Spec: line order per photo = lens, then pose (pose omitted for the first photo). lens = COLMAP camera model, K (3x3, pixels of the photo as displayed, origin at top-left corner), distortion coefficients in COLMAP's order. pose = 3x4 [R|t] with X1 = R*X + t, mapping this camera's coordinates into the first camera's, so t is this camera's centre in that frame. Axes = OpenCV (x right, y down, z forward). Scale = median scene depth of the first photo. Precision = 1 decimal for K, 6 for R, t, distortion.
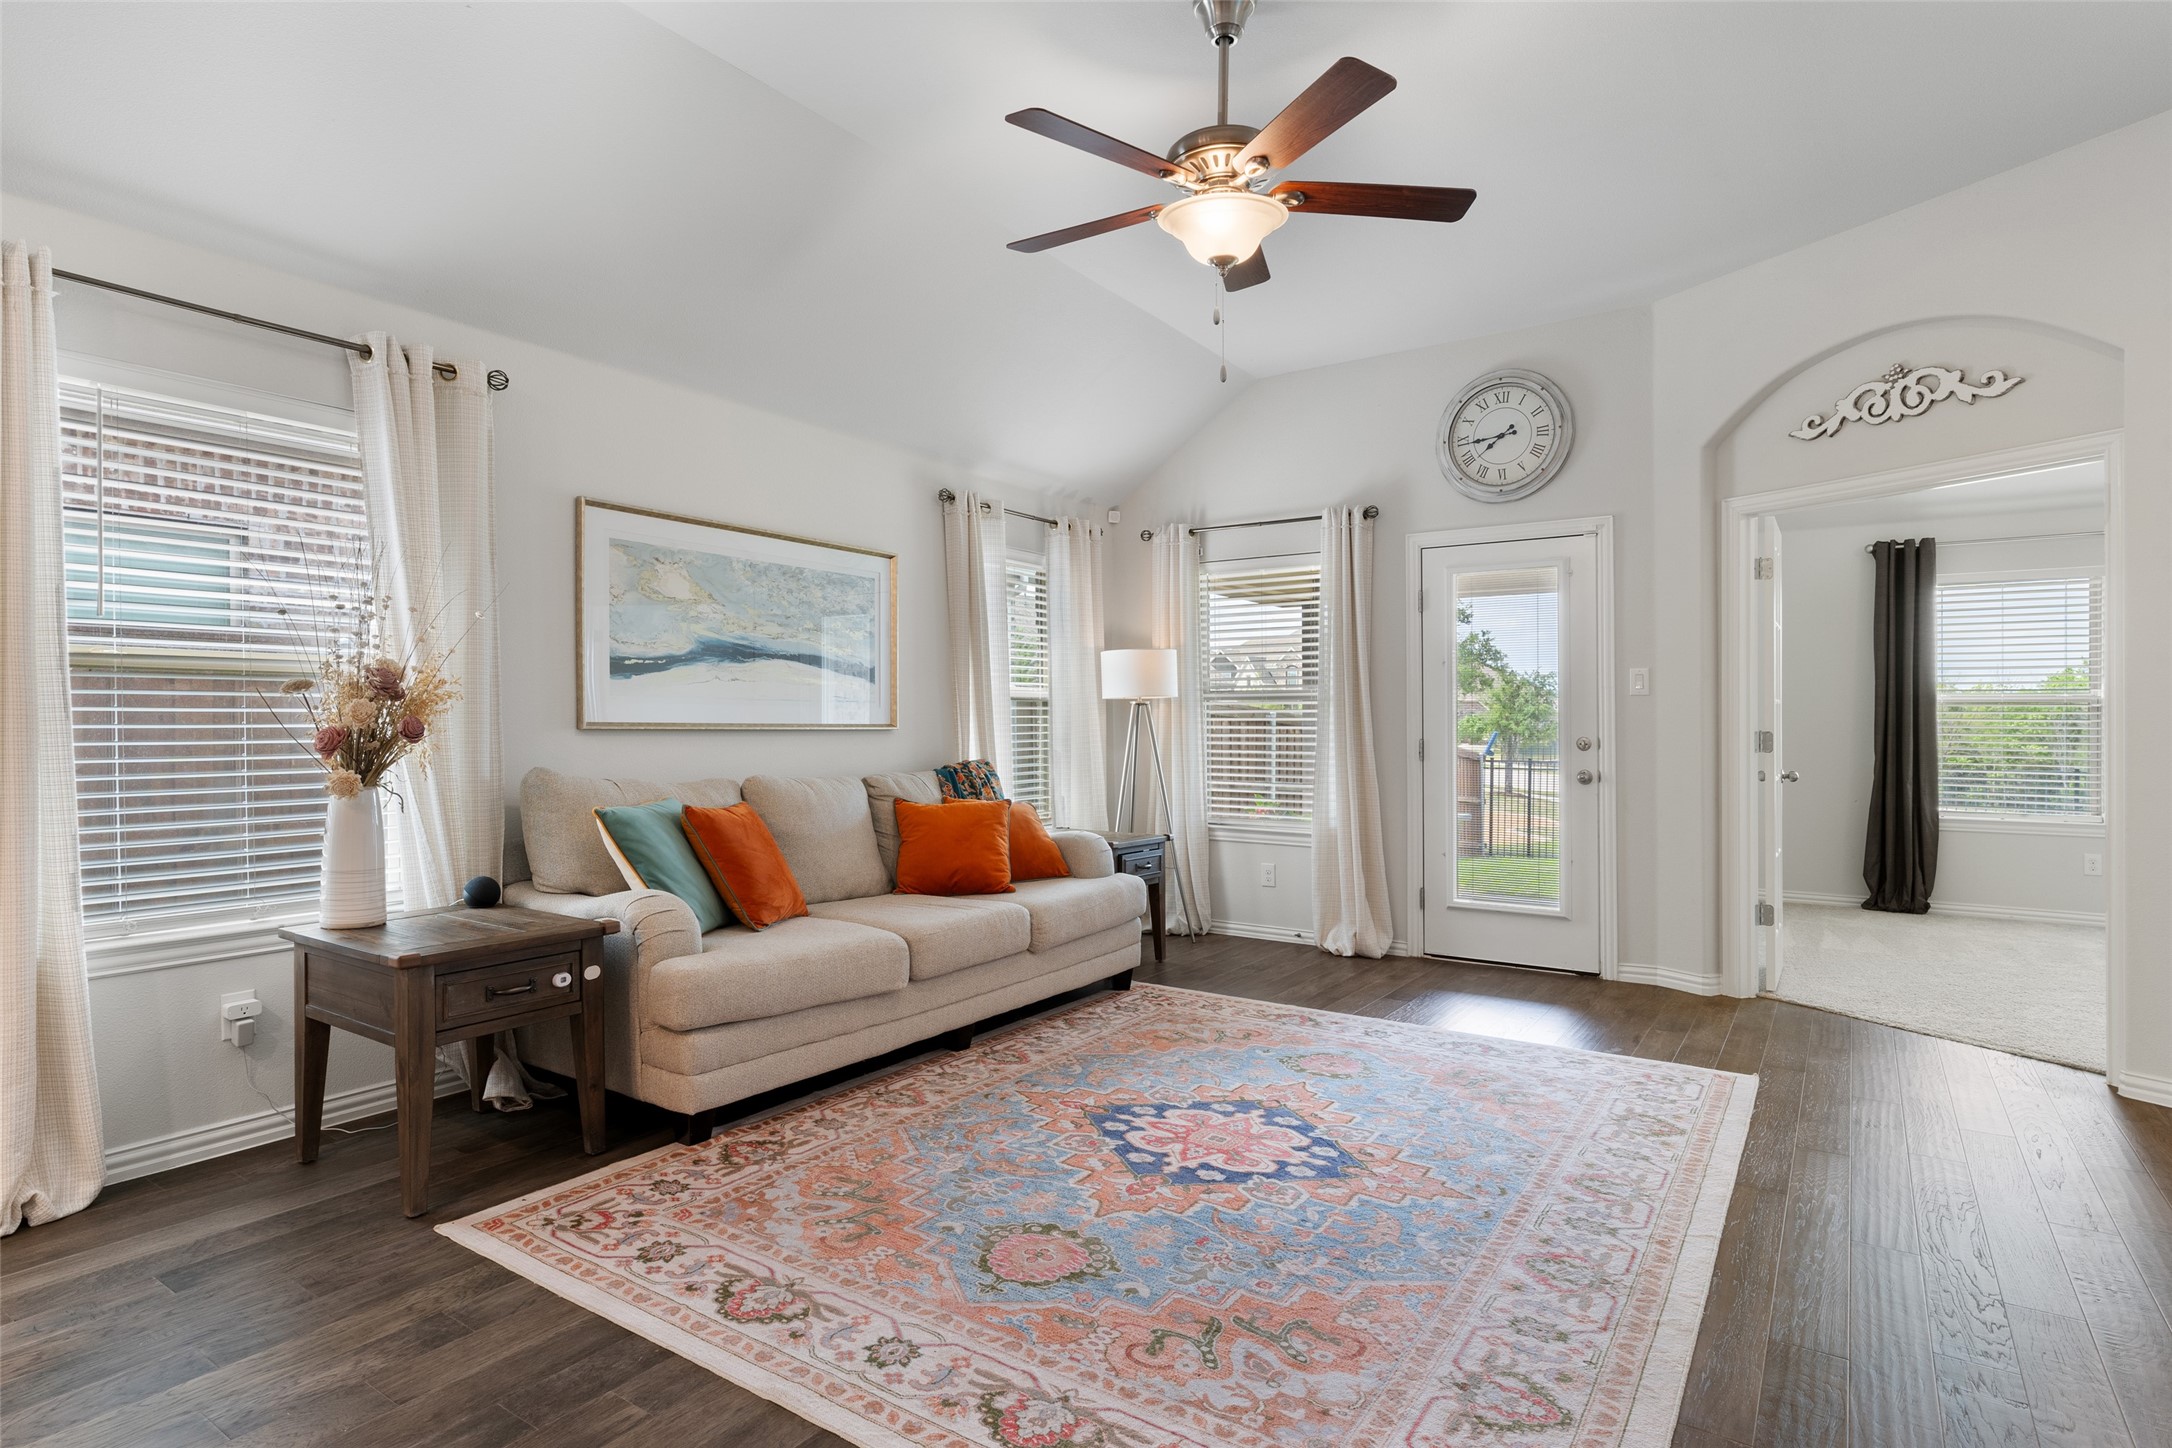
lens RADIAL K [[1138.4, 0, 1068.9], [0, 1138.4, 723.5], [0, 0, 1]] dist [-0.001266, -0.000541]
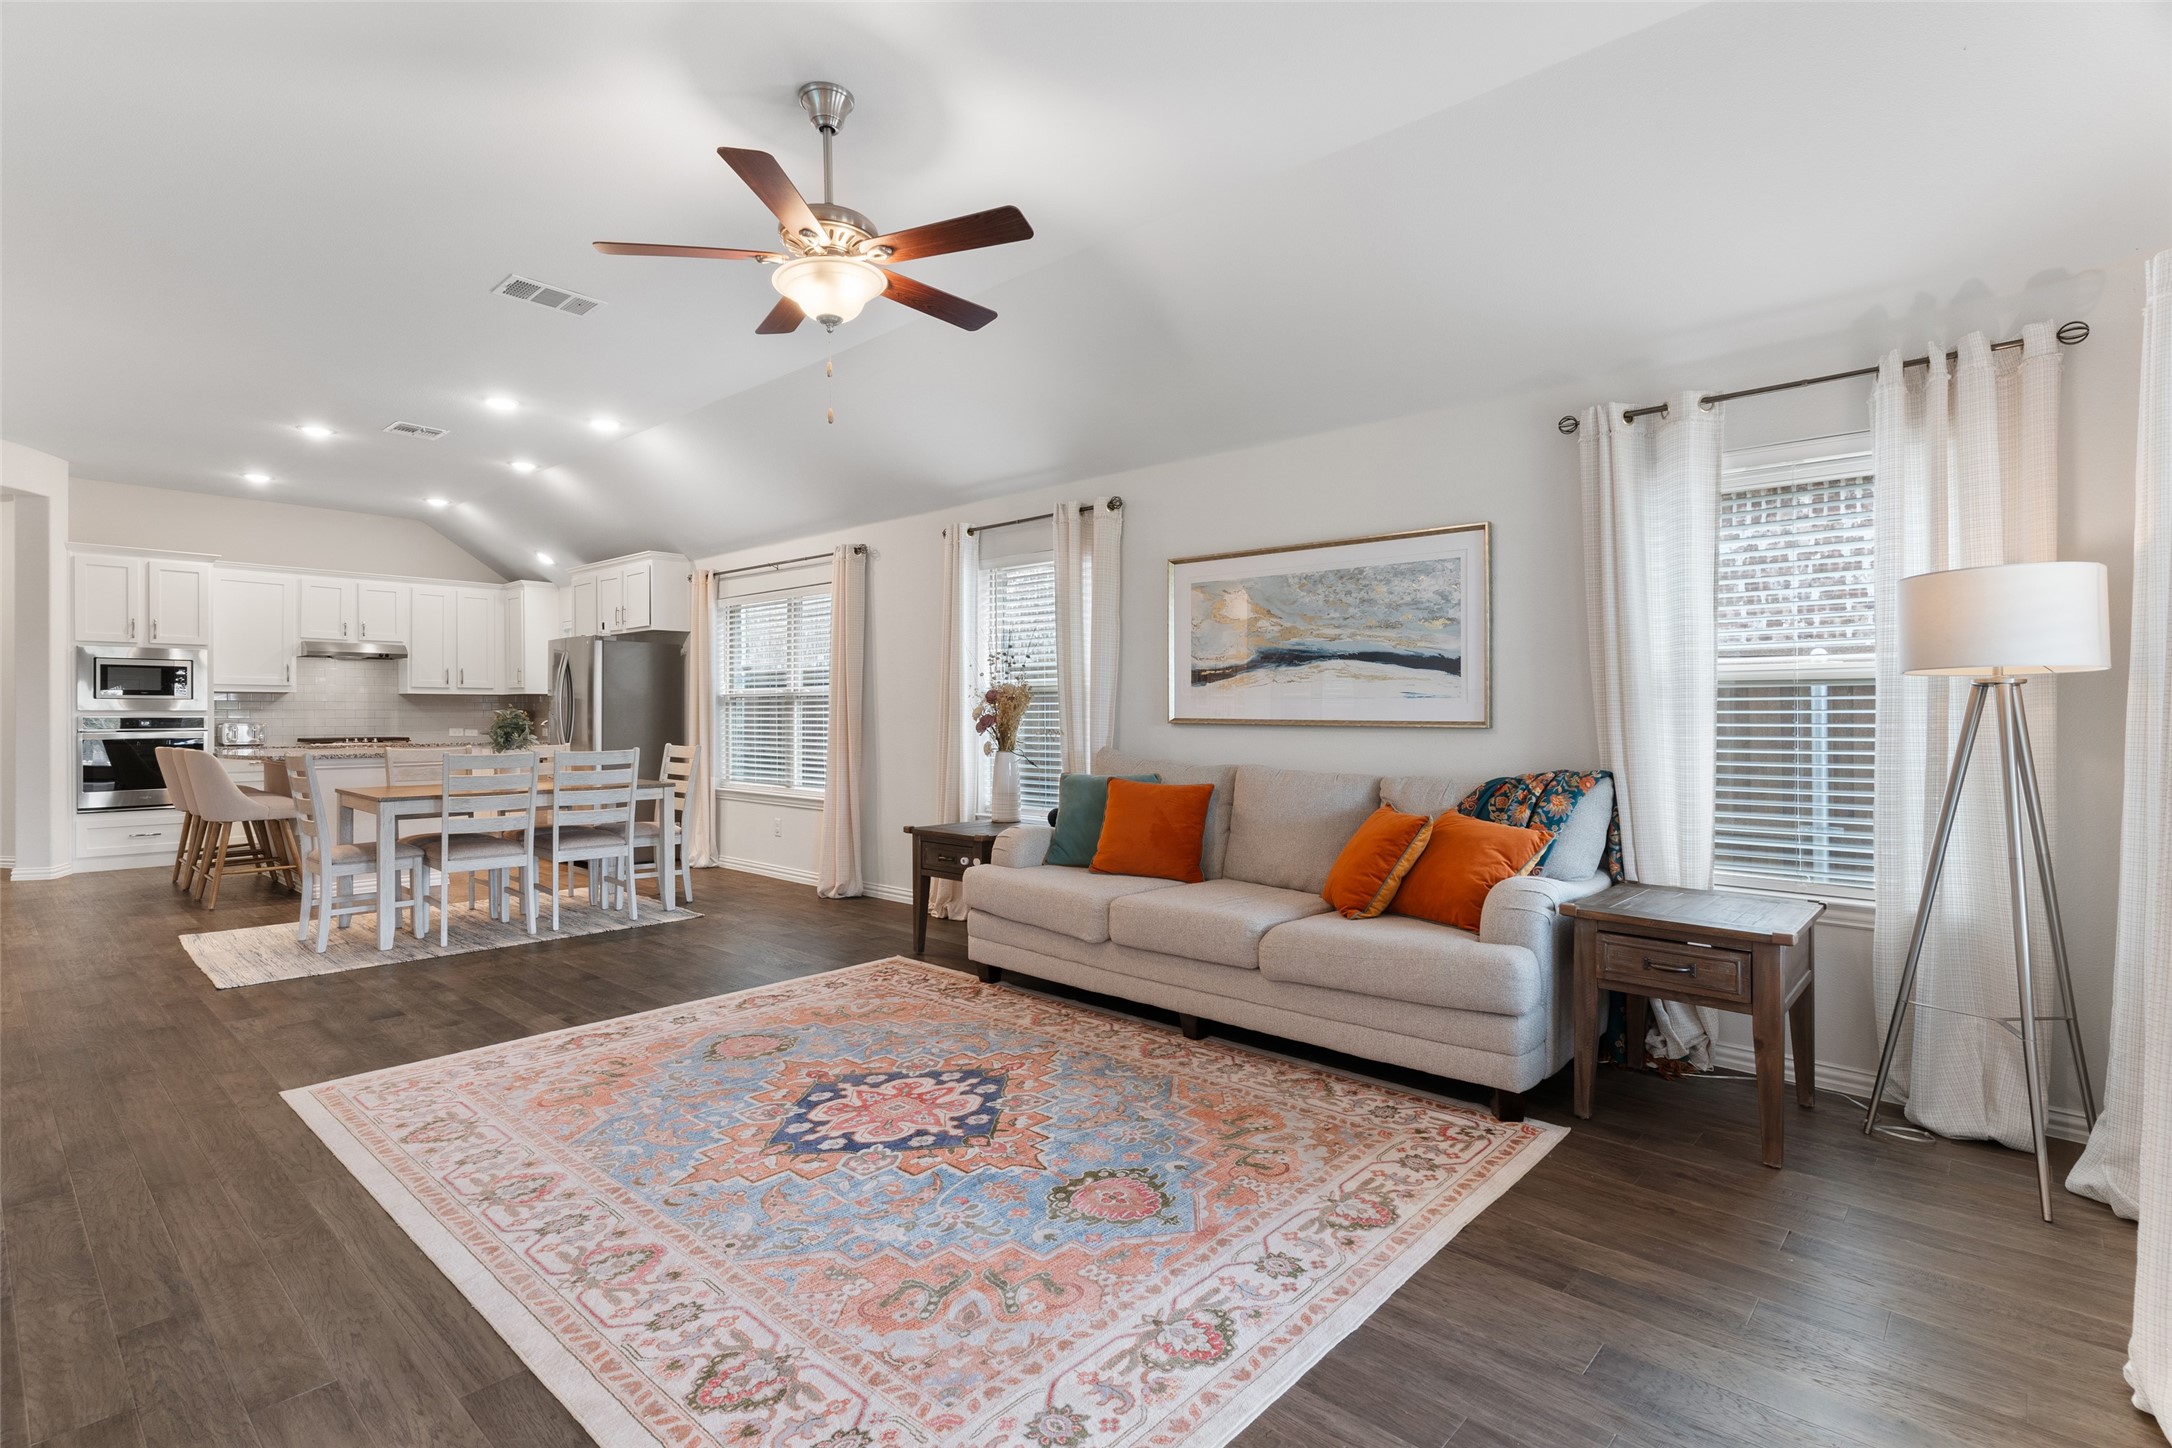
lens RADIAL K [[1039.4, 0, 1070.9], [0, 1039.4, 712.4], [0, 0, 1]] dist [0.000073, -0.000941]
pose [[-0.140798, -0.004321, -0.990029, 0.979337], [-0.003342, 0.999987, -0.003889, -0.003134], [0.990033, 0.002761, -0.140810, 1.181924]]
